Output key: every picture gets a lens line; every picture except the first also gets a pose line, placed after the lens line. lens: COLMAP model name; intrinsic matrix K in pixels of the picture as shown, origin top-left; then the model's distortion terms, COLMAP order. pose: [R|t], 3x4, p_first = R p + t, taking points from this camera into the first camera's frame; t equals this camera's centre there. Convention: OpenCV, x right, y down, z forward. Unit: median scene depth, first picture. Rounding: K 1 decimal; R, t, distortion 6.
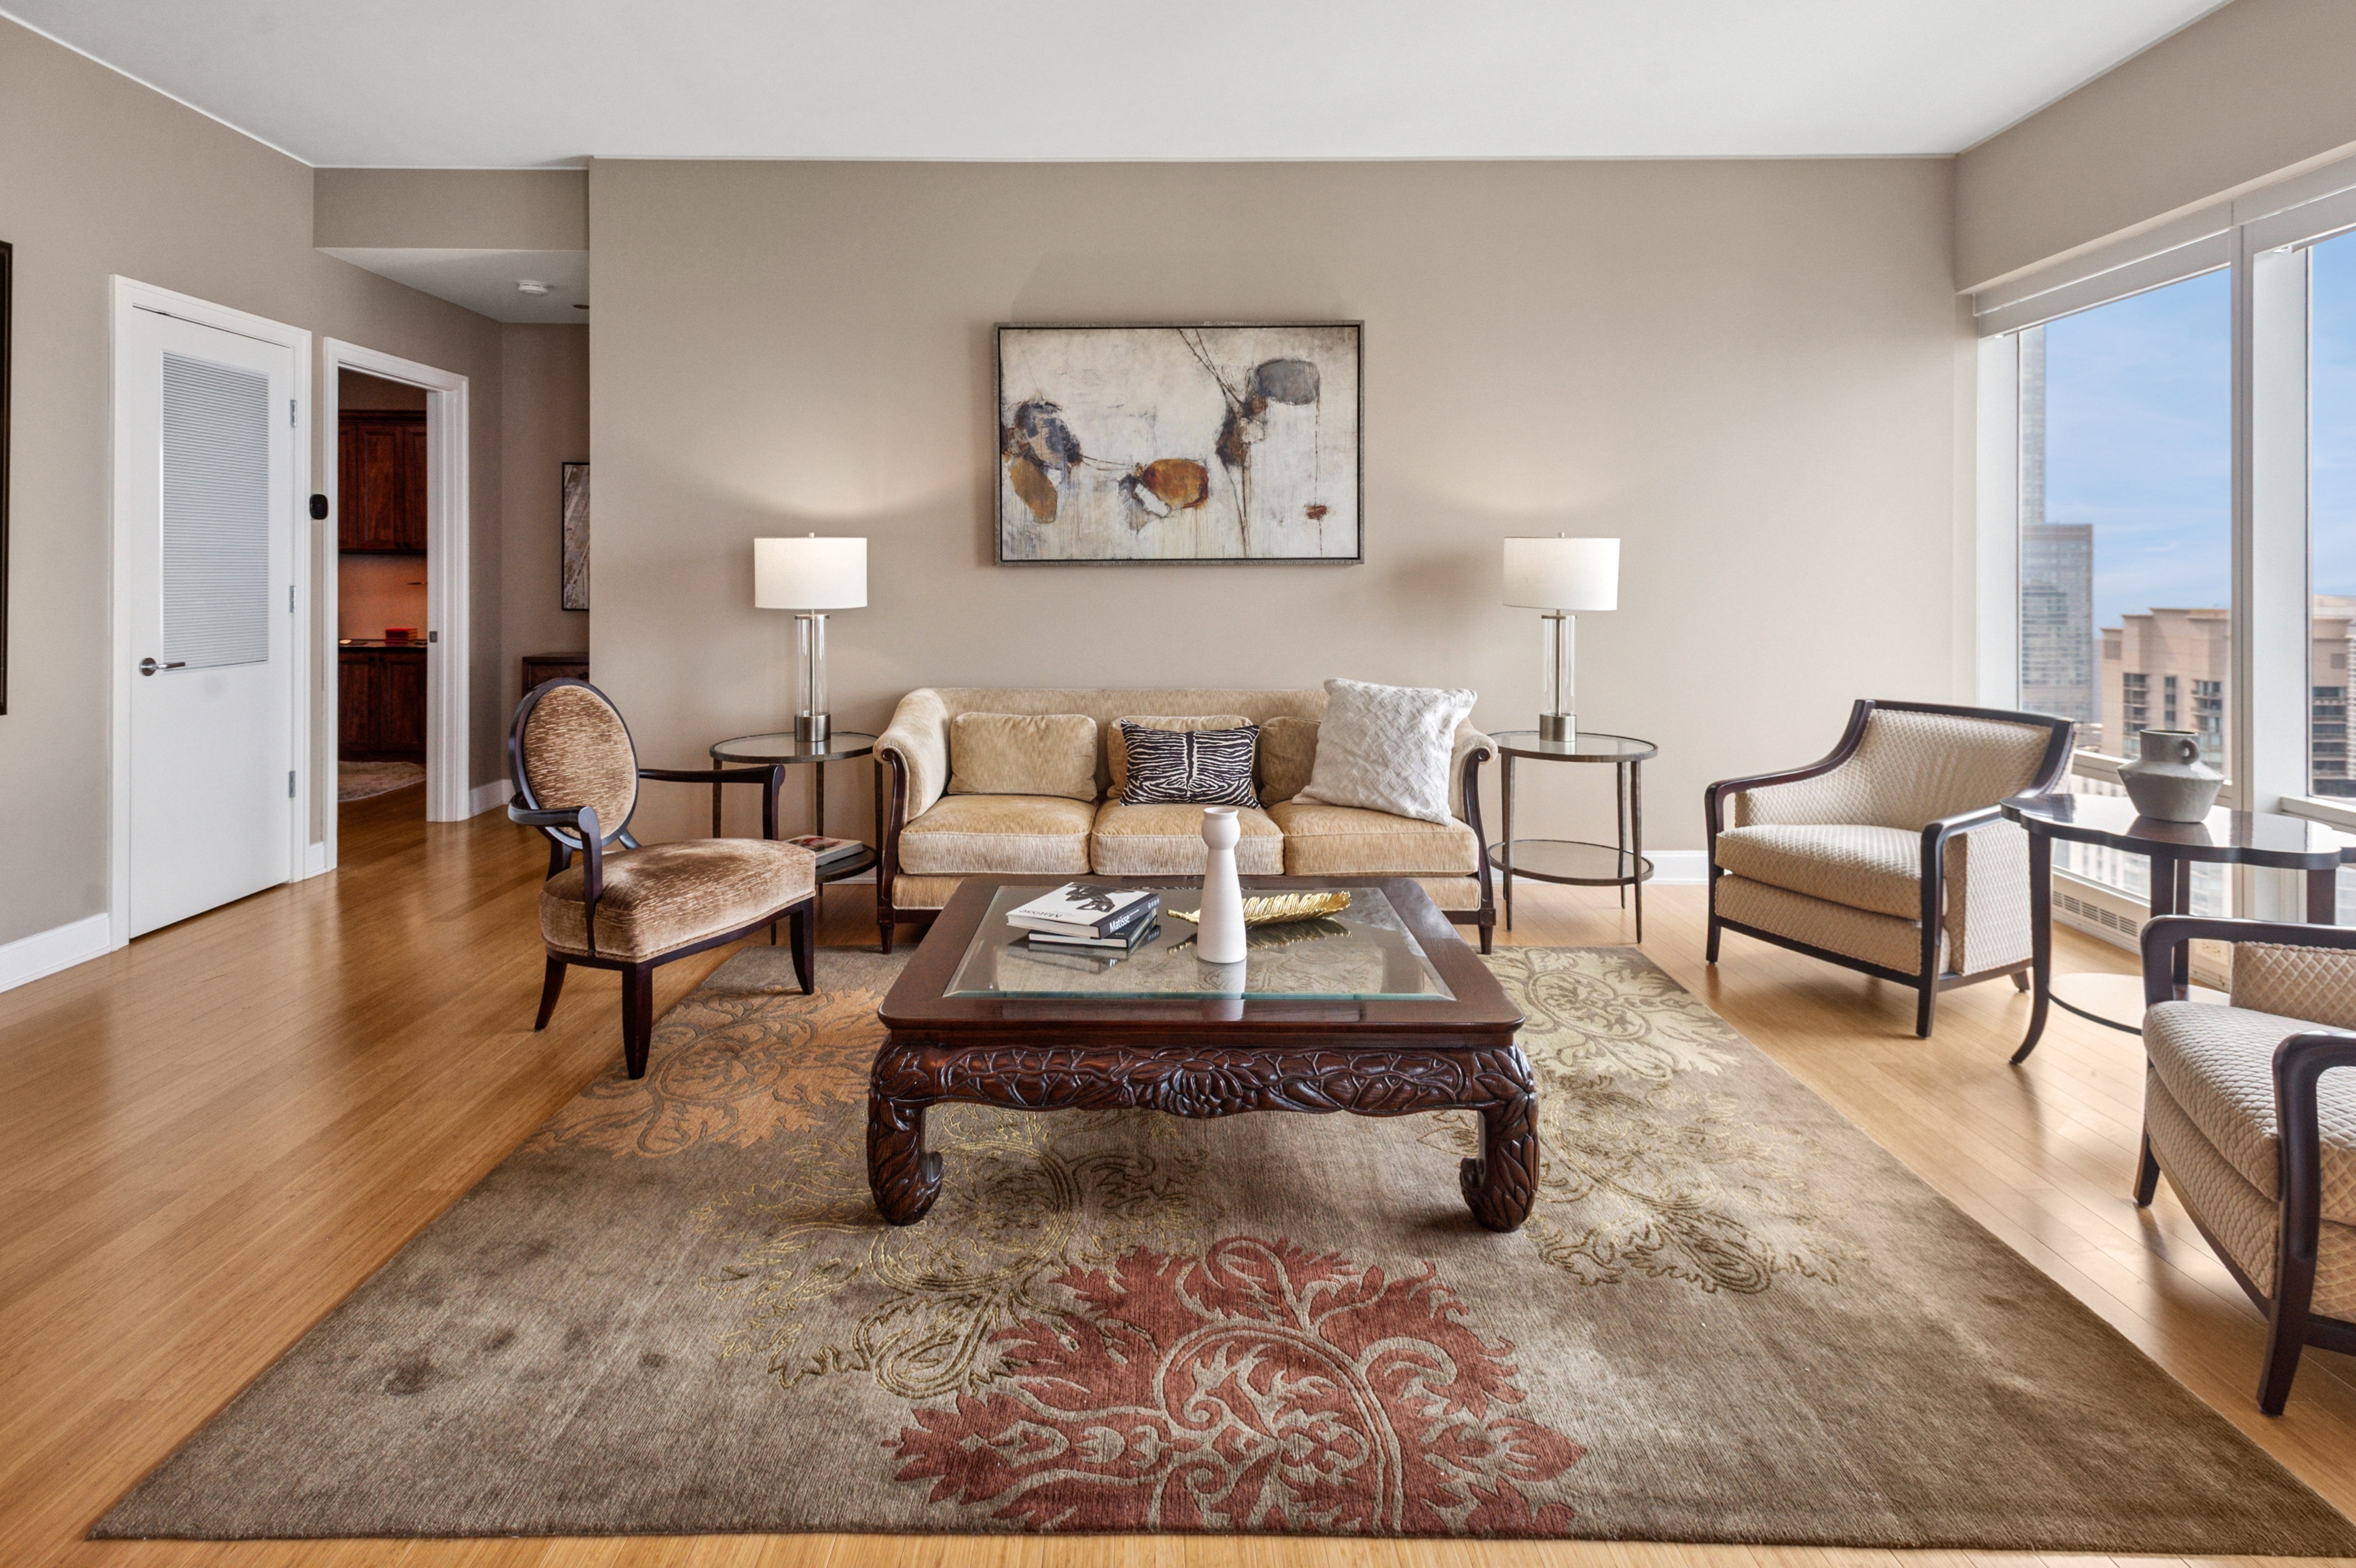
lens RADIAL K [[1185.1, 0, 1173.8], [0, 1185.1, 600.2], [0, 0, 1]] dist [0.021254, -0.000381]
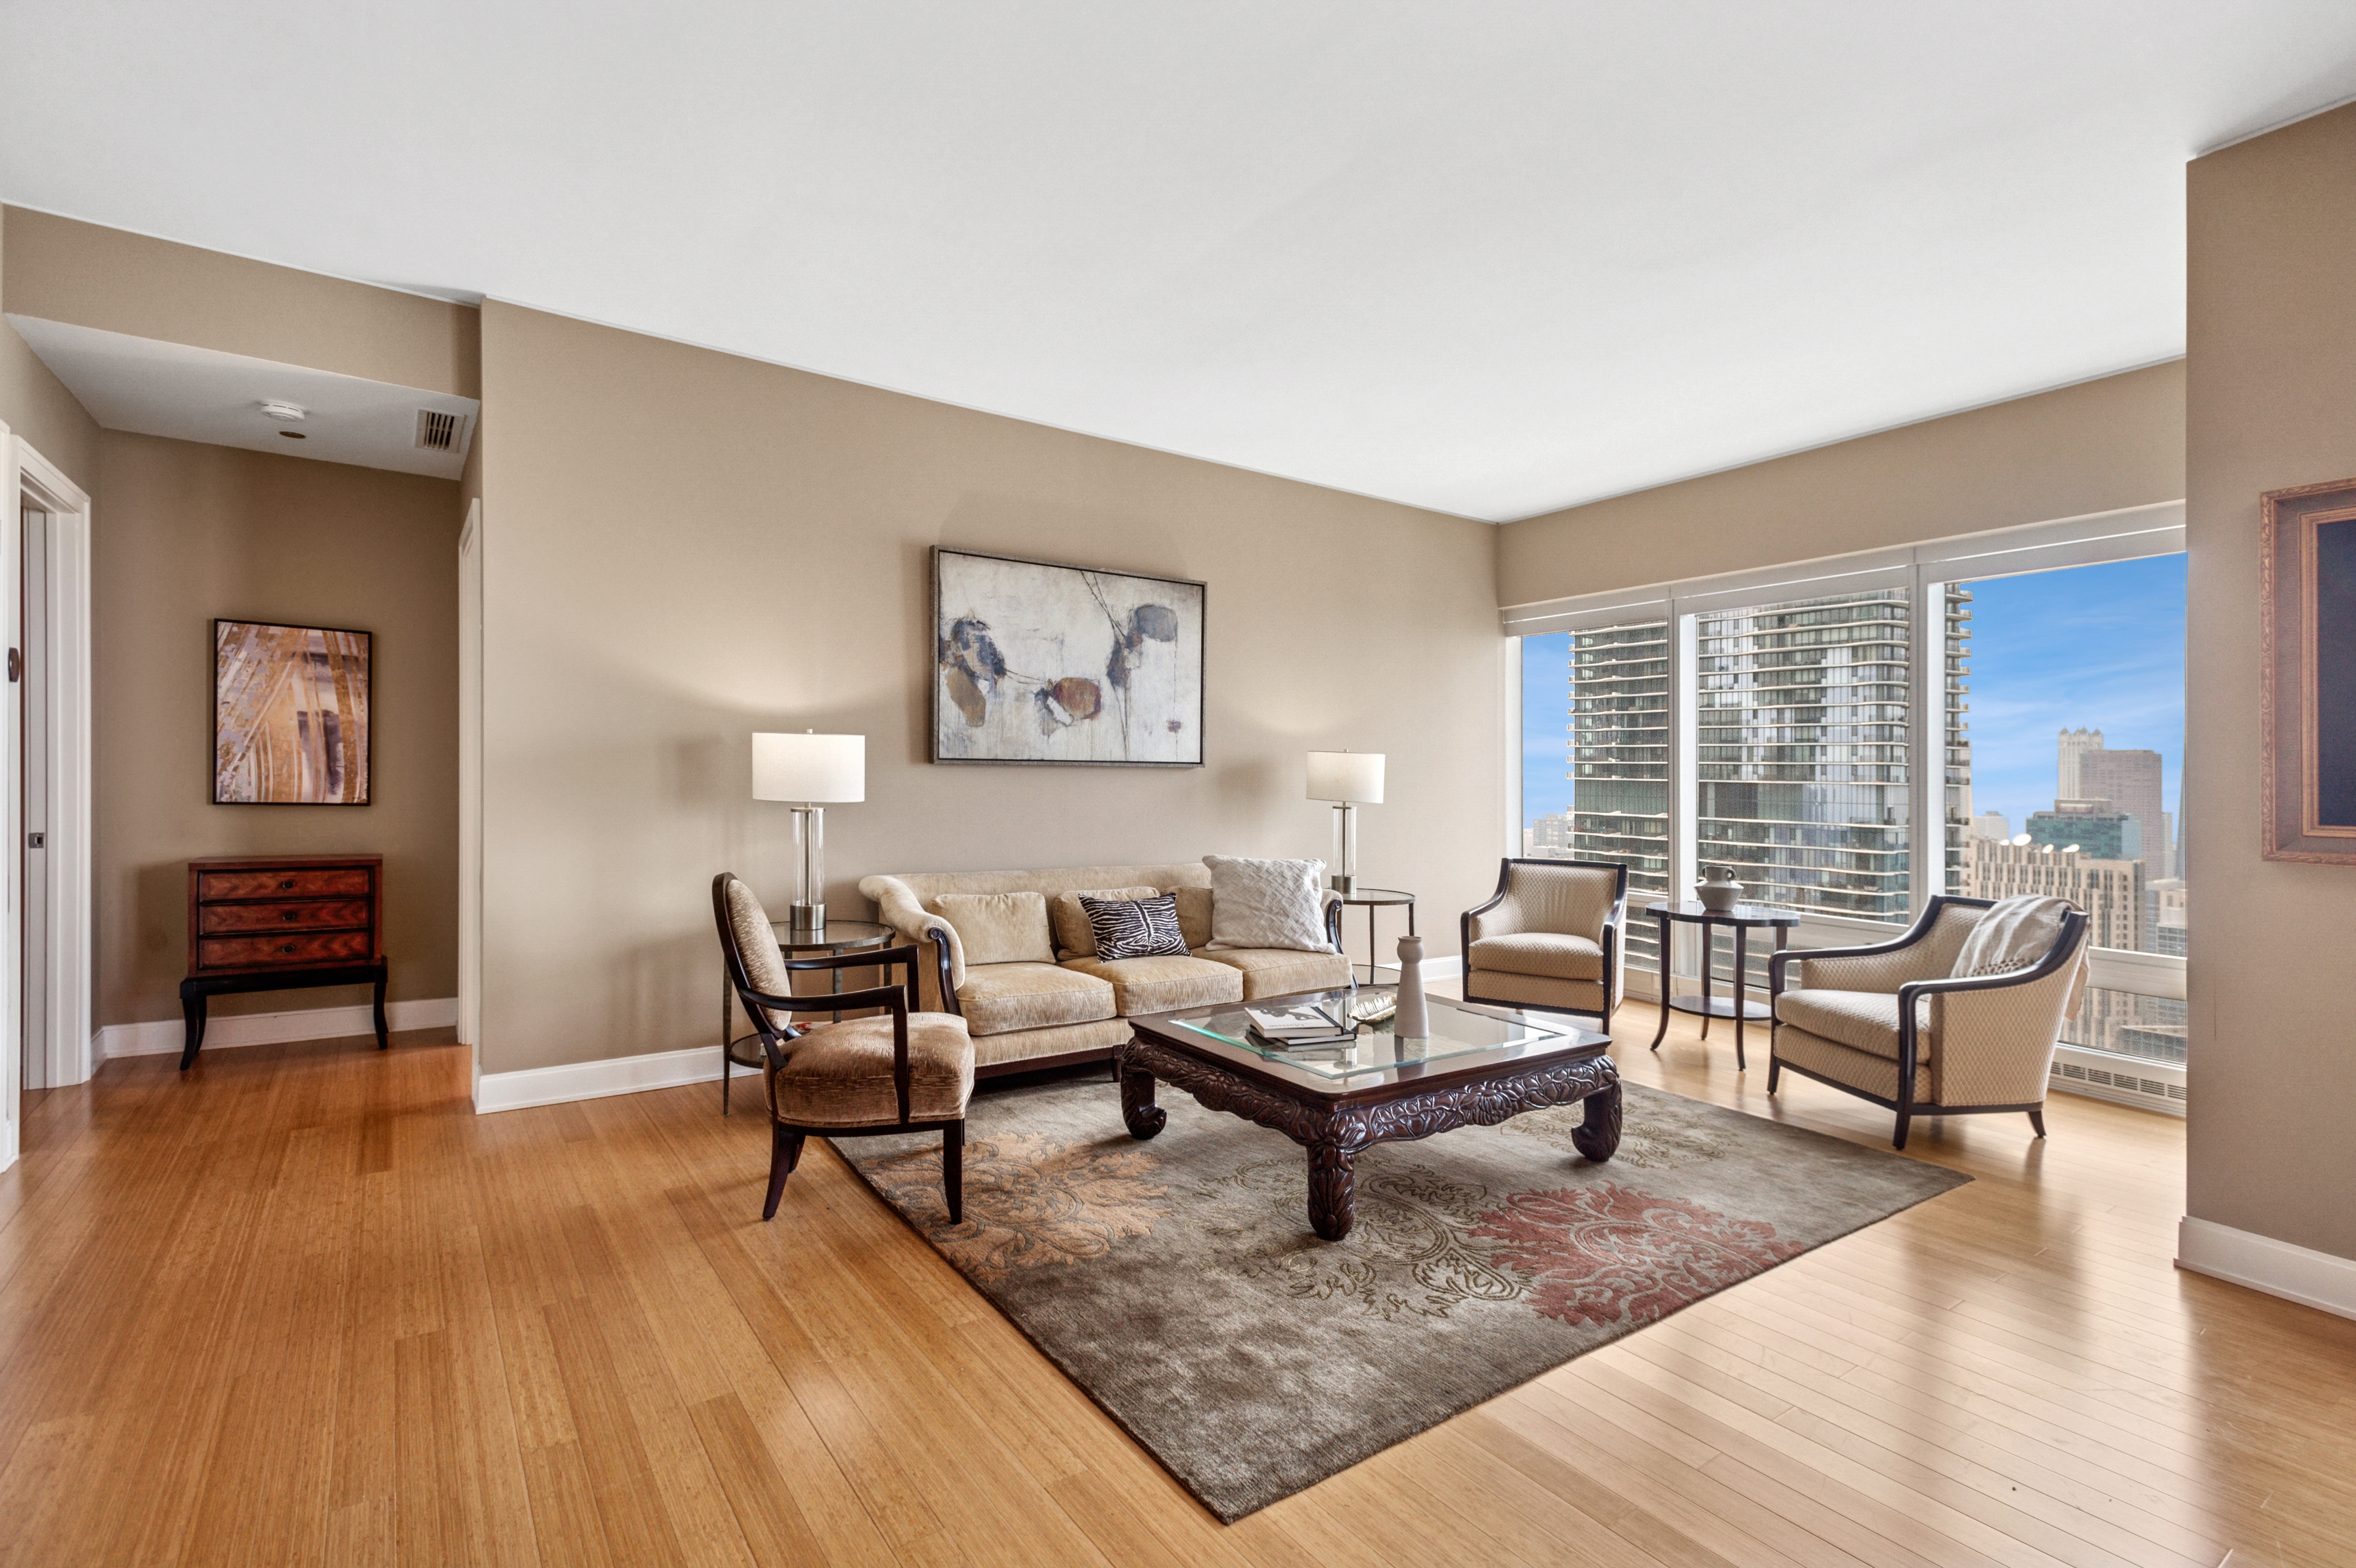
lens RADIAL K [[1097.2, 0, 1195.4], [0, 1097.2, 787.4], [0, 0, 1]] dist [0.017317, -0.000303]
pose [[0.814097, 0.007151, 0.580685, -0.551435], [-0.005273, 0.999974, -0.004922, -0.002484], [-0.580705, 0.000945, 0.814113, 0.018465]]
